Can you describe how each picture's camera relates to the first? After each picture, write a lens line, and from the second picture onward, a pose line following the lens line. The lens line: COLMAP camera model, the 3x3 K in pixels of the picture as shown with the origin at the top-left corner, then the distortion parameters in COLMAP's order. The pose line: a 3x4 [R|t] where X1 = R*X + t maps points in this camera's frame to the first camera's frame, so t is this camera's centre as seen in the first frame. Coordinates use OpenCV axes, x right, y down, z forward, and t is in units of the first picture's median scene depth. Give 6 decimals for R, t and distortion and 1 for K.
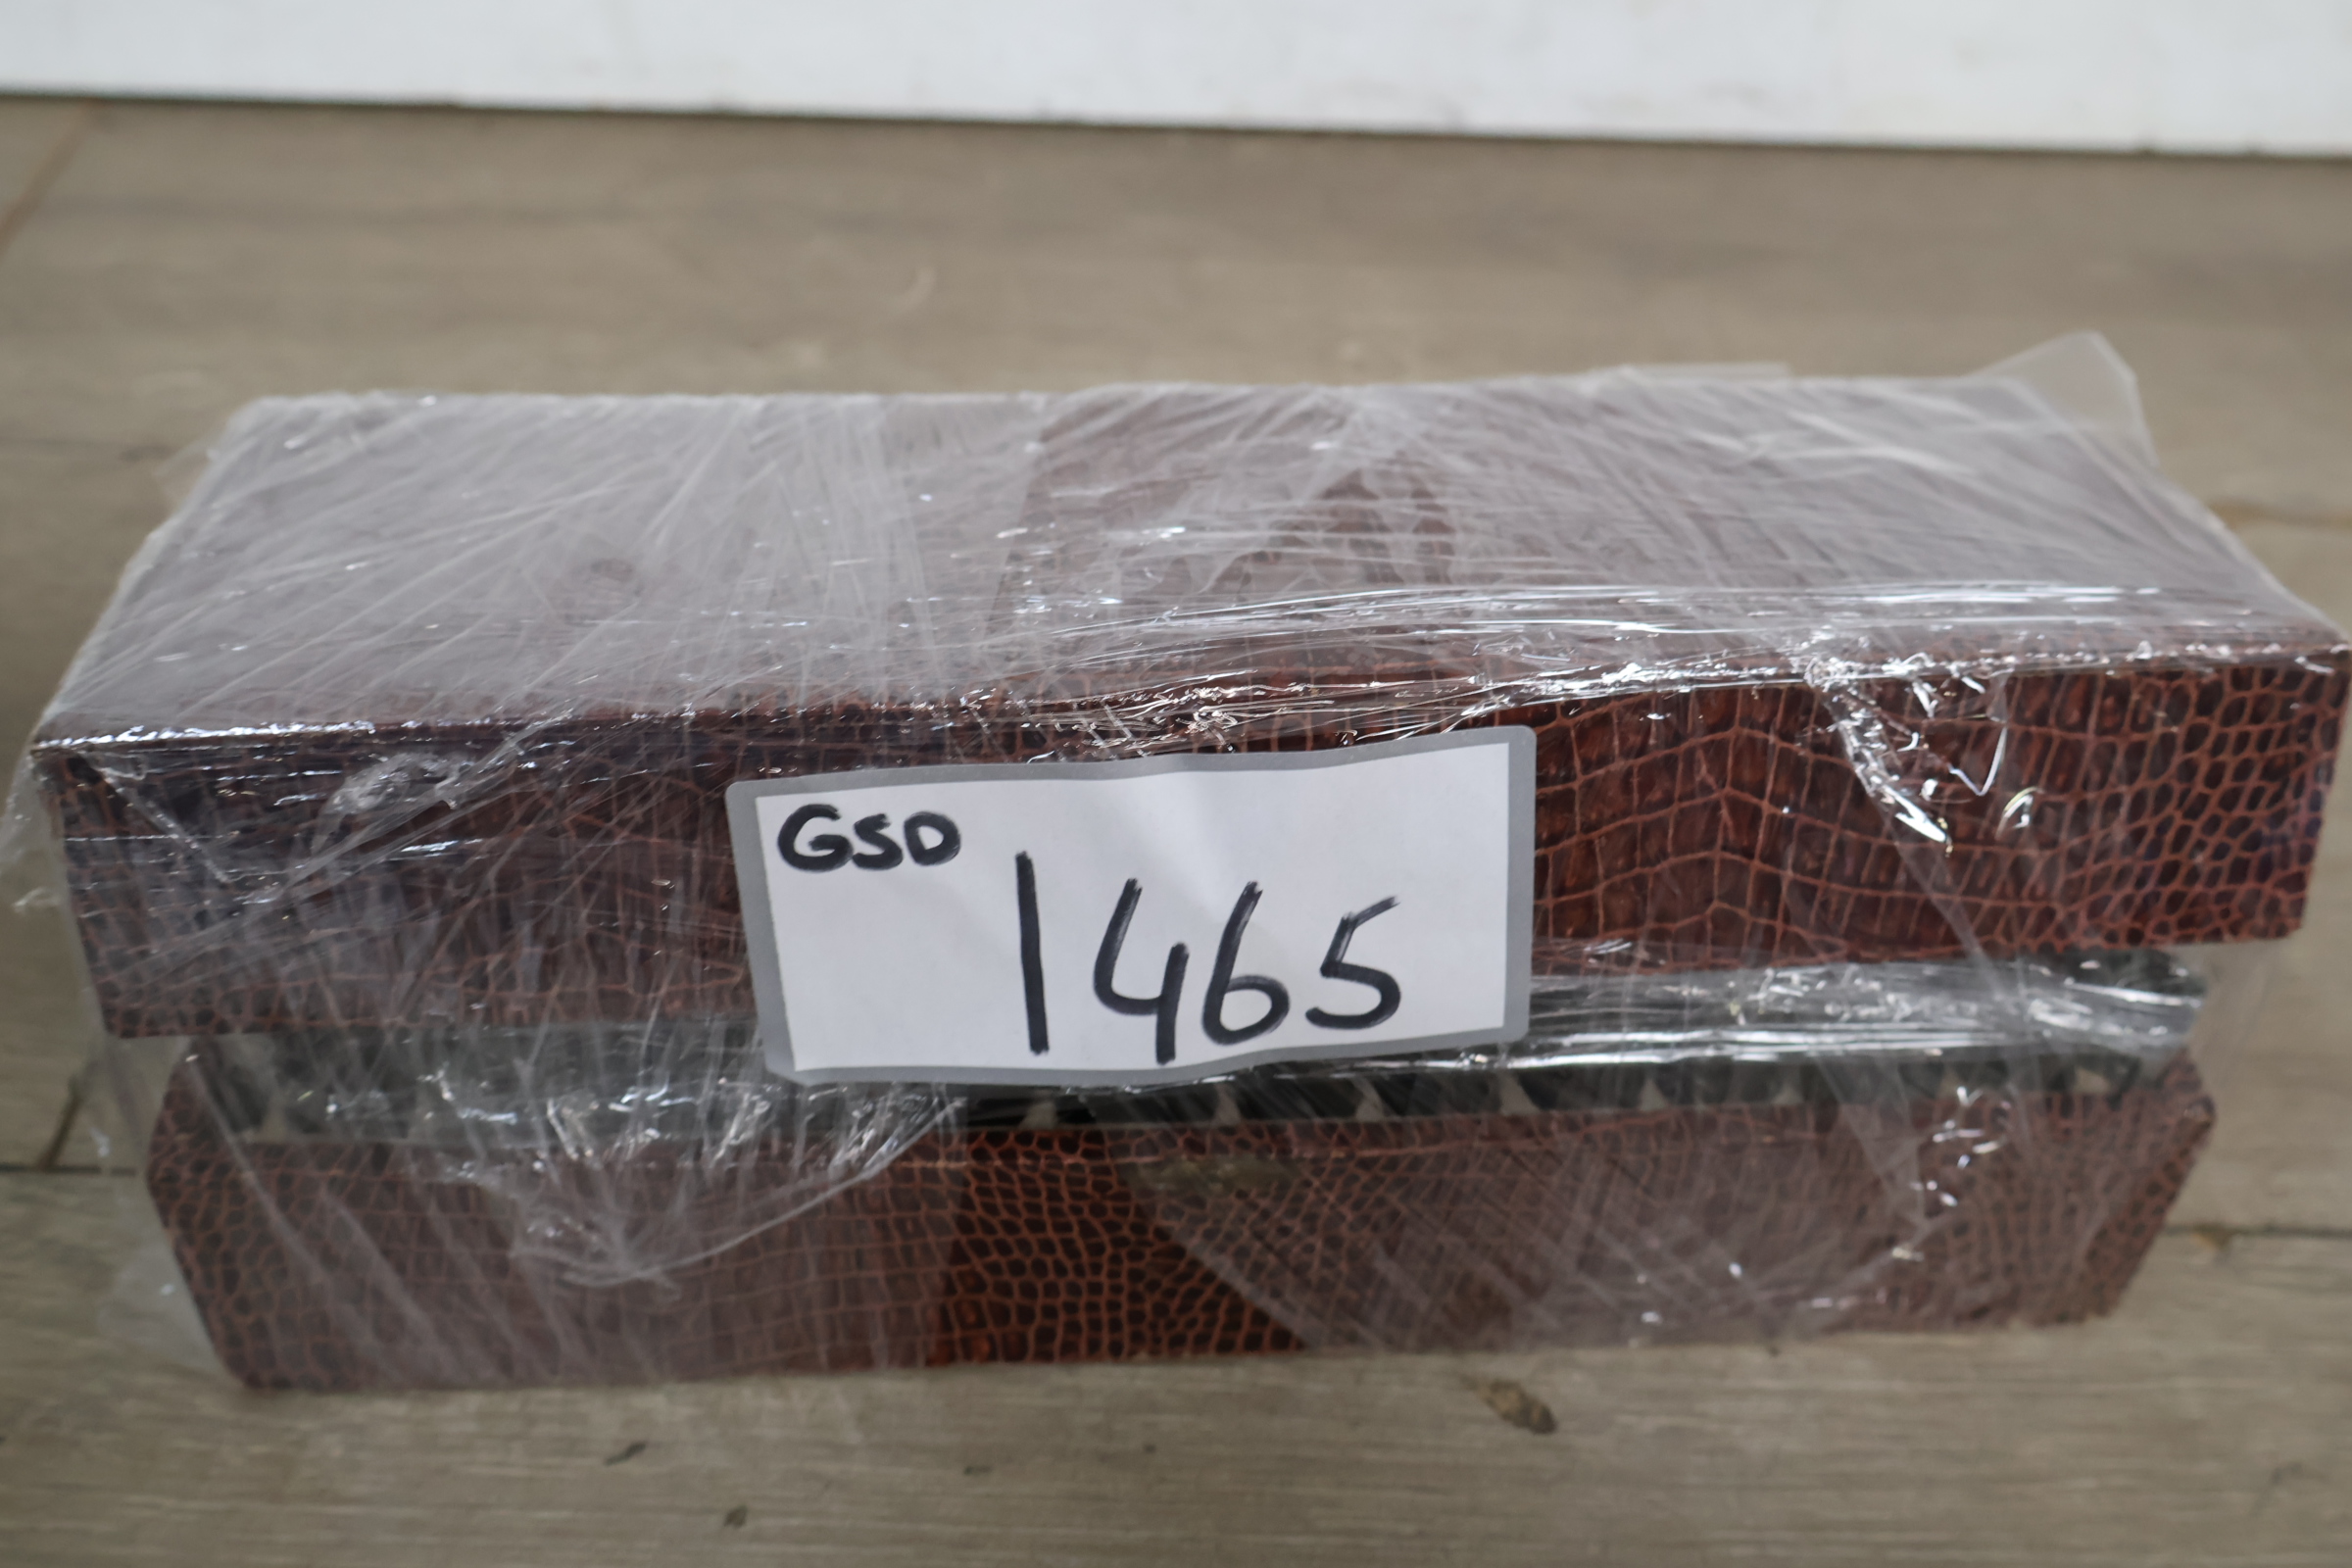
lens RADIAL K [[2475.2, 0, 1173.0], [0, 2475.2, 778.4], [0, 0, 1]] dist [0.003340, 0.000000]
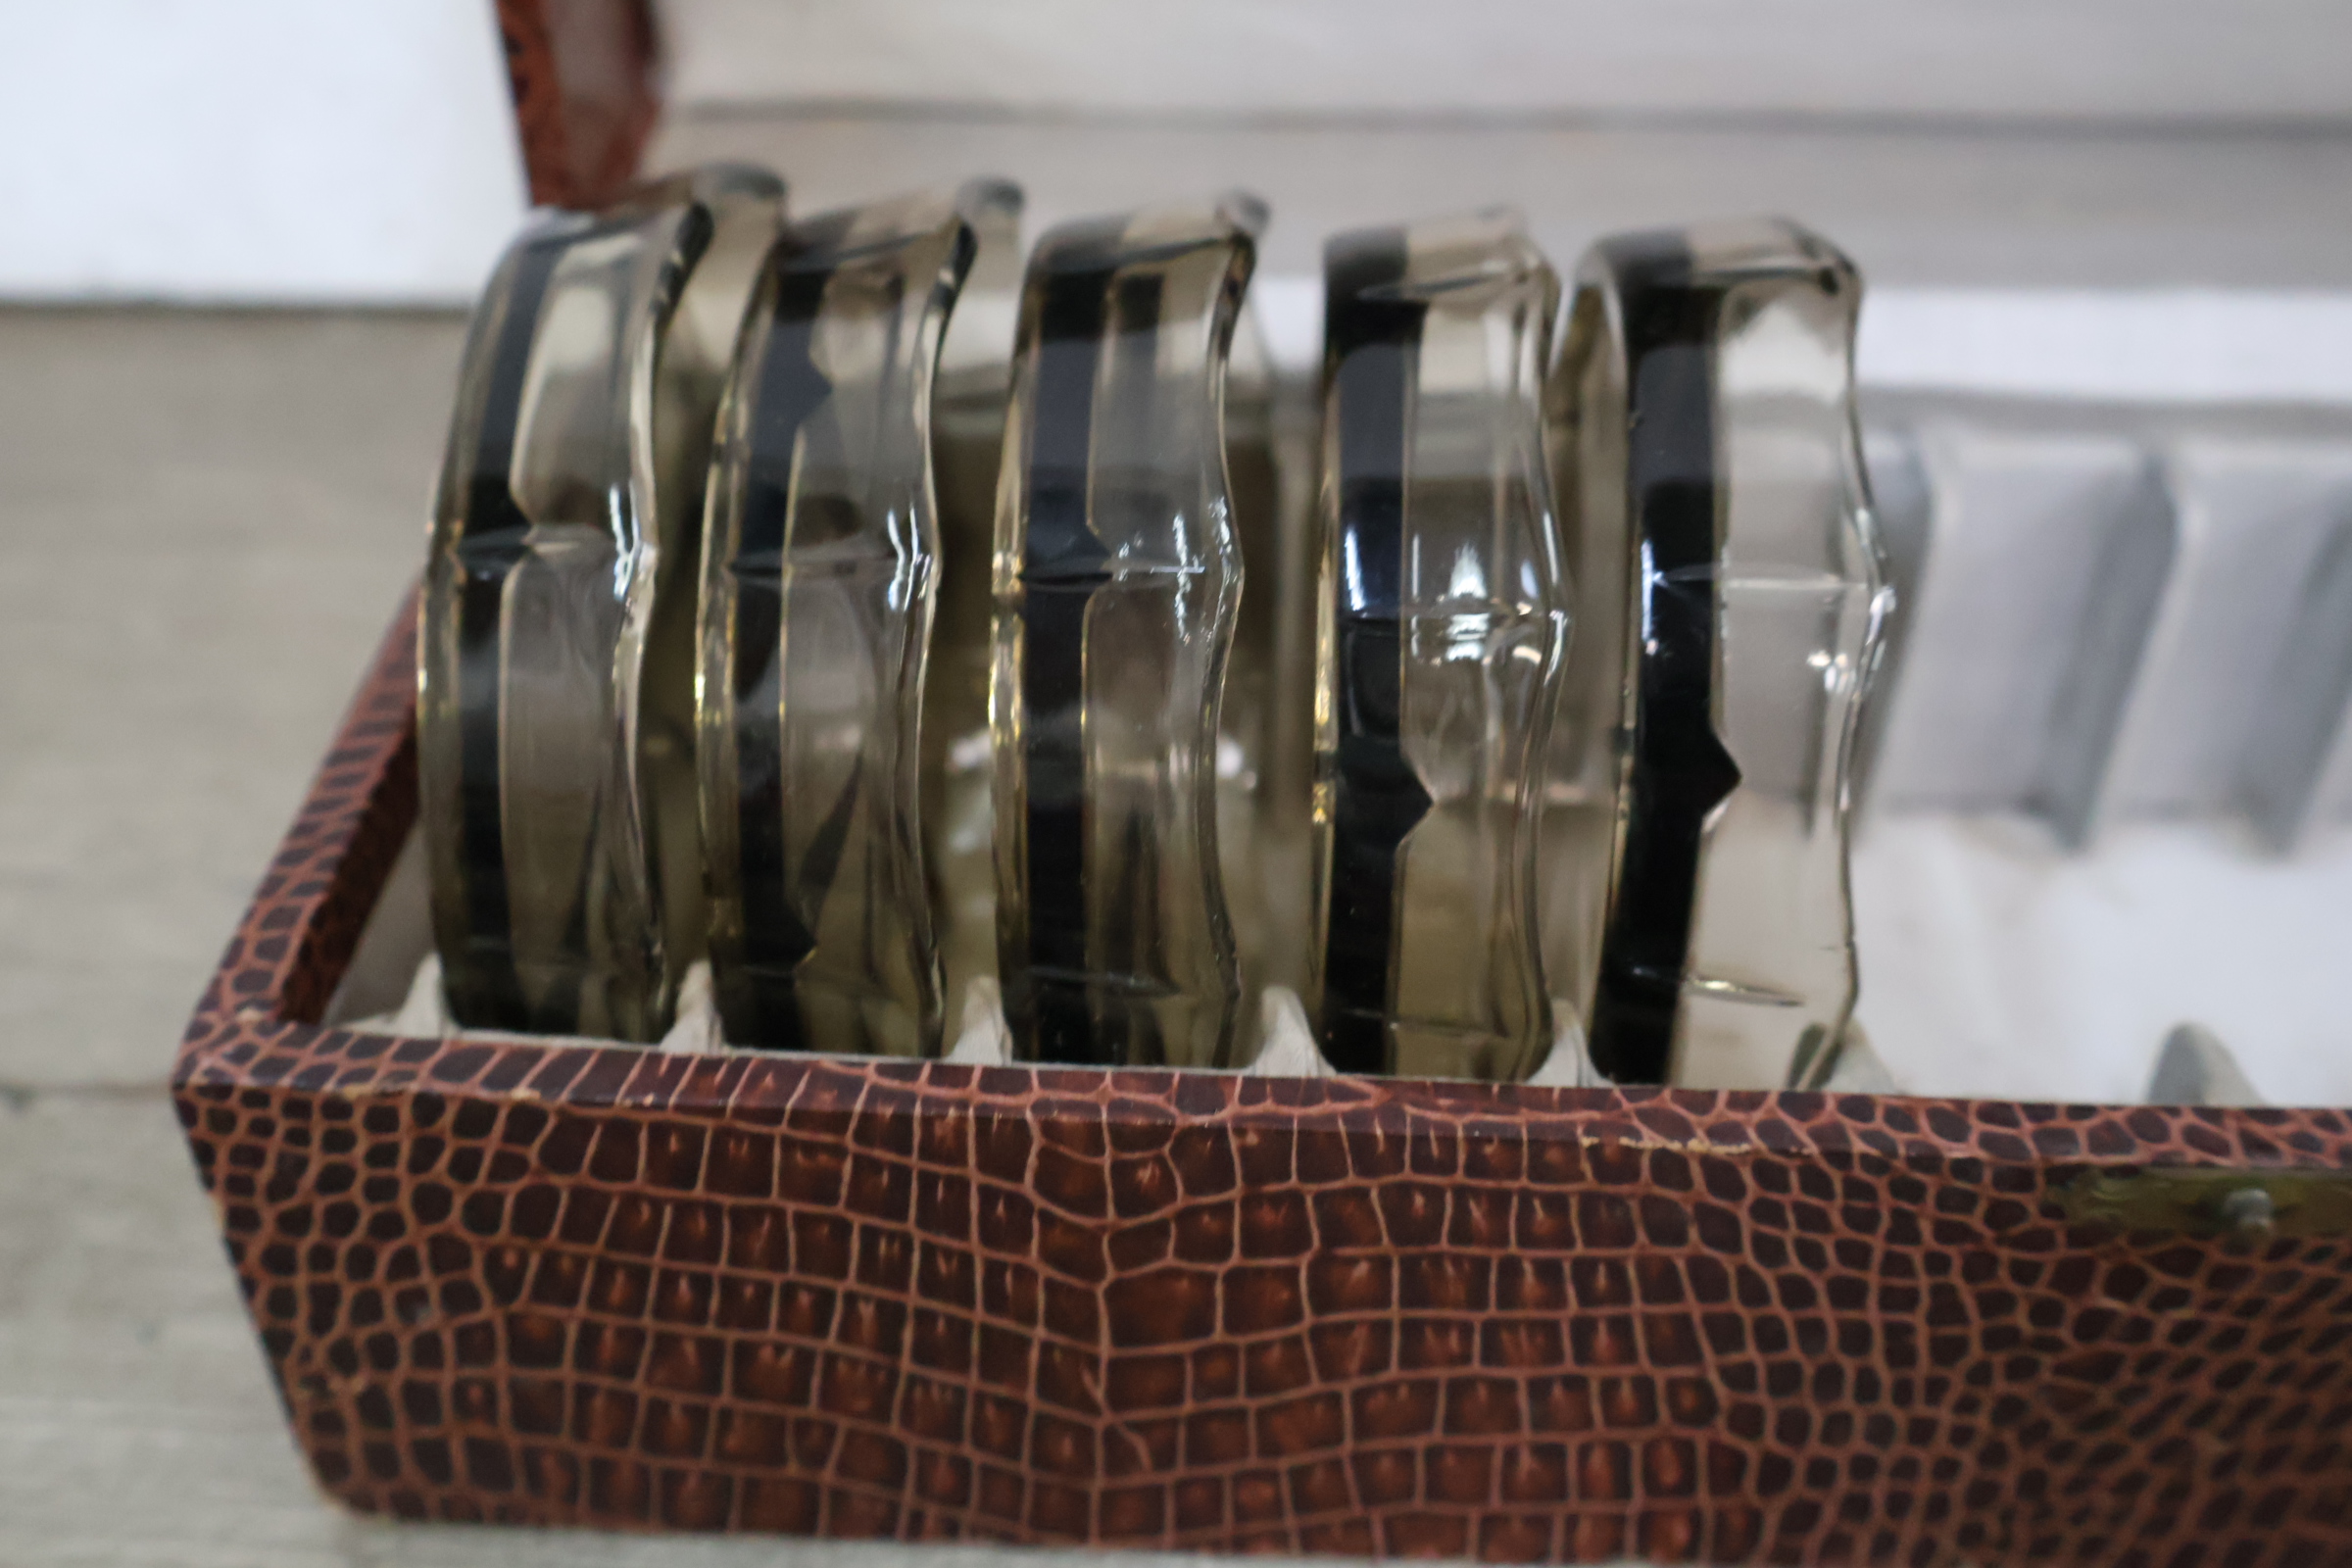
lens RADIAL K [[2475.2, 0, 1173.6], [0, 2475.2, 778.2], [0, 0, 1]] dist [0.003340, 0.000000]
pose [[0.994403, 0.038473, -0.098395, -0.148317], [-0.047203, 0.995002, -0.087993, 0.127377], [0.094518, 0.092145, 0.991249, 0.473542]]
